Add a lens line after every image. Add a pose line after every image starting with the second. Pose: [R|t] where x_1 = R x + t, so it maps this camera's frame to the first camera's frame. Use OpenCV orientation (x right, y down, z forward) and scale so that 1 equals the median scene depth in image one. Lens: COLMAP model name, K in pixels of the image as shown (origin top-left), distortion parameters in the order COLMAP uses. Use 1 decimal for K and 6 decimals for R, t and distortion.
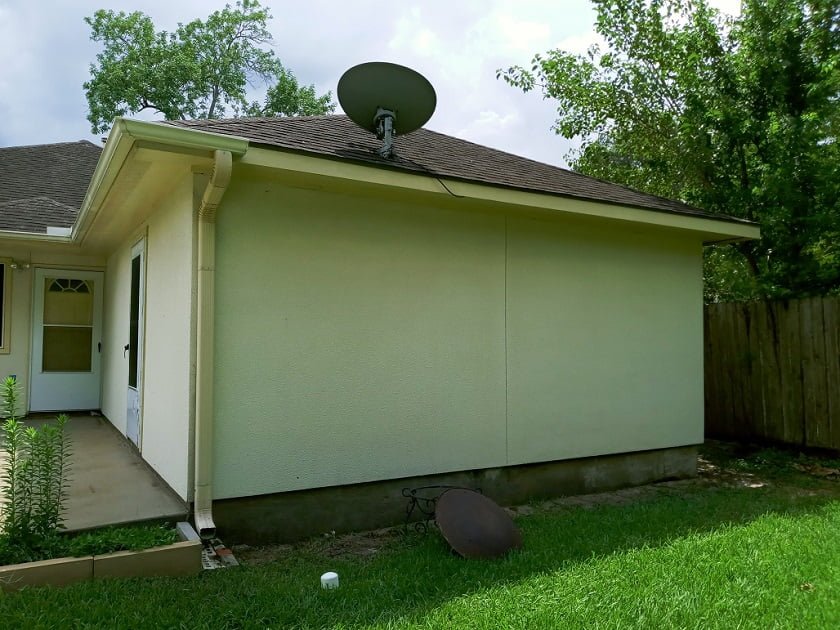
lens RADIAL K [[661.8, 0, 421.6], [0, 661.8, 329.0], [0, 0, 1]] dist [0.002761, -0.005252]
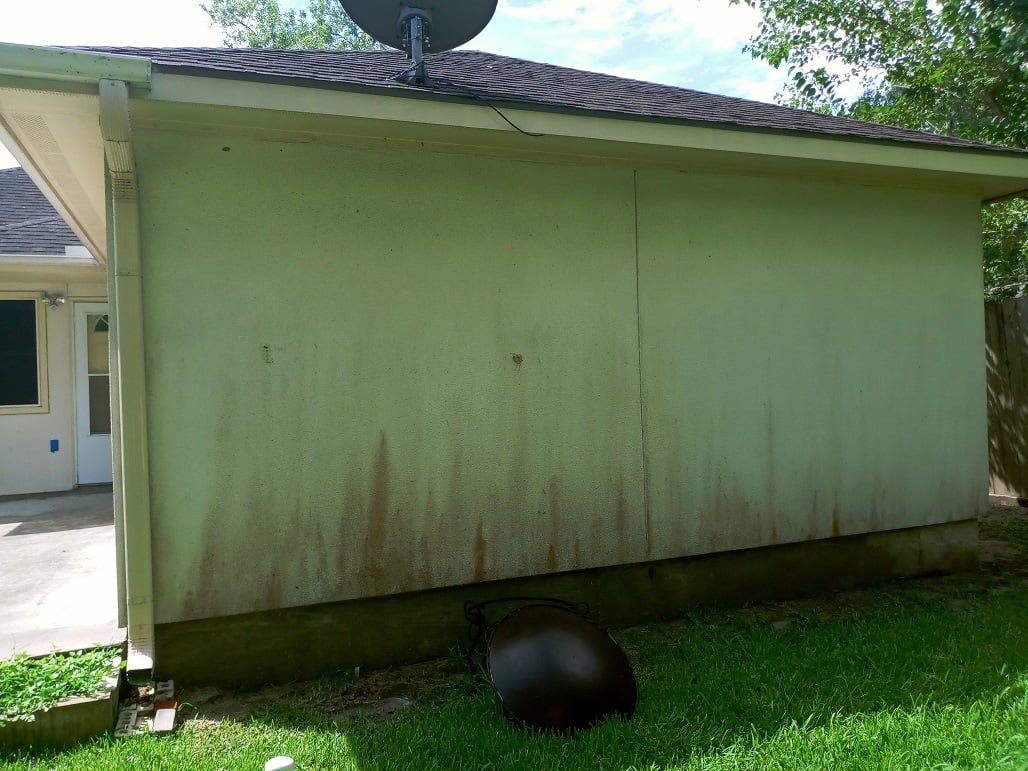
lens RADIAL K [[823.3, 0, 514.0], [0, 823.3, 385.5], [0, 0, 1]] dist [0.082828, -0.212603]
pose [[0.986512, -0.041624, -0.158309, 0.087524], [0.045208, 0.998795, 0.019104, 0.011108], [0.157323, -0.026003, 0.987205, 0.127617]]
